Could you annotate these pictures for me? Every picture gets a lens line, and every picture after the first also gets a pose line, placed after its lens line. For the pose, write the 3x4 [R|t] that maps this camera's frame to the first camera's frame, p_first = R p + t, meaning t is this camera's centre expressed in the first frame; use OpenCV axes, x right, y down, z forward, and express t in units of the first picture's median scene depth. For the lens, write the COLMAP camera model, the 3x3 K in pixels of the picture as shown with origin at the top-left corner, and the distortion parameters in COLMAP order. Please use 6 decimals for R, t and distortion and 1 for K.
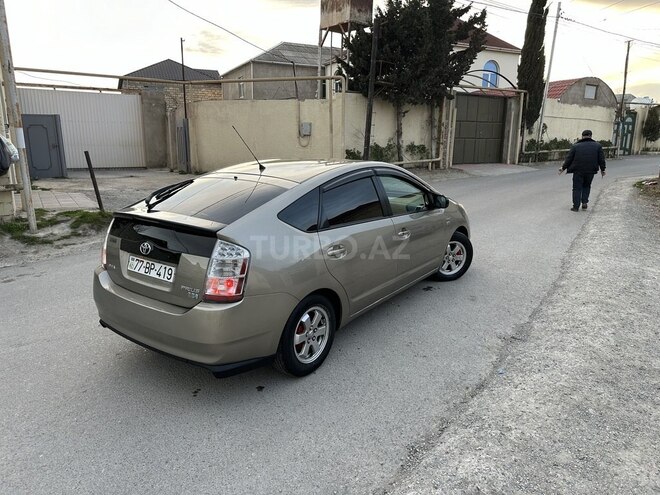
lens RADIAL K [[456.4, 0, 330.0], [0, 456.4, 247.5], [0, 0, 1]] dist [0.057932, -0.072945]
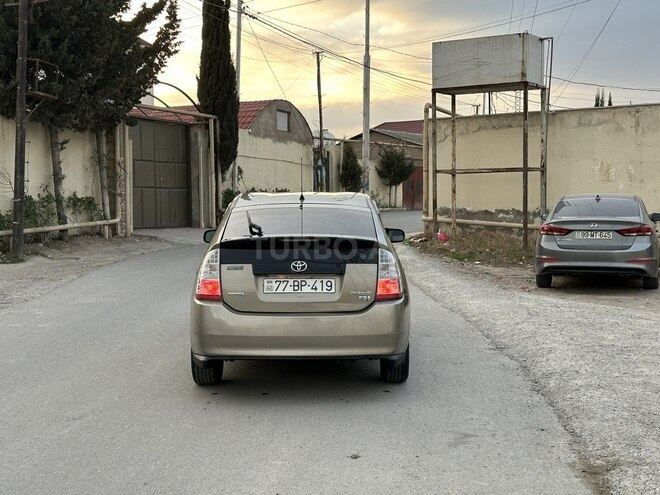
lens RADIAL K [[948.8, 0, 338.3], [0, 948.8, 246.9], [0, 0, 1]] dist [0.116950, -0.029080]
pose [[0.799432, -0.042426, 0.599257, -0.306287], [0.148967, 0.980350, -0.129320, 0.047818], [-0.581995, 0.192652, 0.790043, -0.150281]]
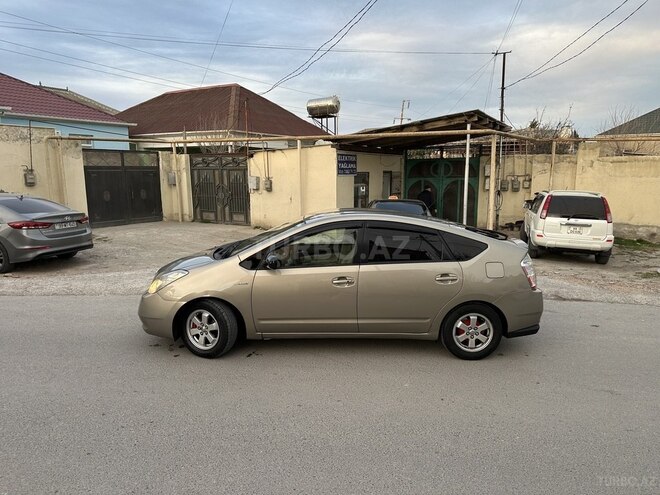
lens RADIAL K [[456.0, 0, 328.7], [0, 456.0, 250.8], [0, 0, 1]] dist [0.081328, -0.112486]
pose [[-0.614134, -0.138804, 0.776899, -0.252647], [0.175476, 0.935754, 0.305898, -0.129002], [-0.769446, 0.324189, -0.550322, 0.472843]]
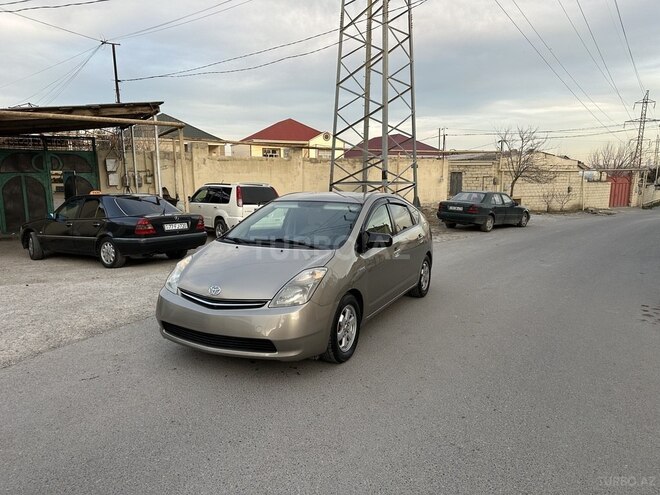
lens RADIAL K [[456.0, 0, 328.7], [0, 456.0, 250.8], [0, 0, 1]] dist [0.081328, -0.112486]
pose [[-0.986528, 0.018282, -0.162568, 0.060158], [-0.045280, 0.924396, 0.378736, -0.142281], [0.157201, 0.380995, -0.911115, 0.600848]]
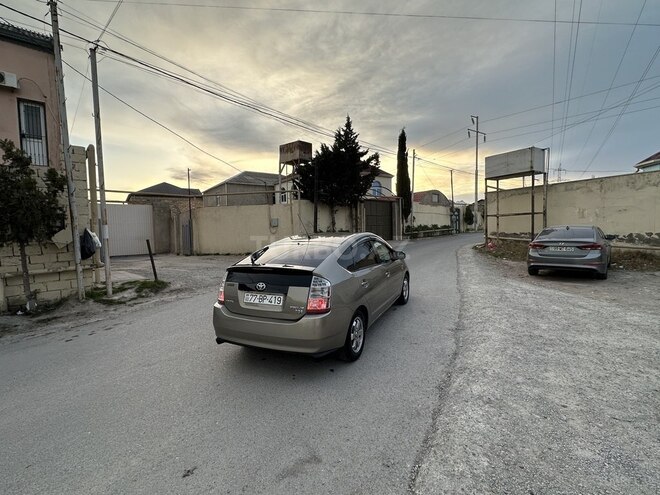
lens RADIAL K [[308.1, 0, 328.4], [0, 308.1, 248.8], [0, 0, 1]] dist [-0.012418, 0.000191]
pose [[0.982561, -0.046032, 0.180150, -0.066171], [0.076228, 0.983432, -0.164470, 0.012708], [-0.169594, 0.175335, 0.969791, -0.022355]]
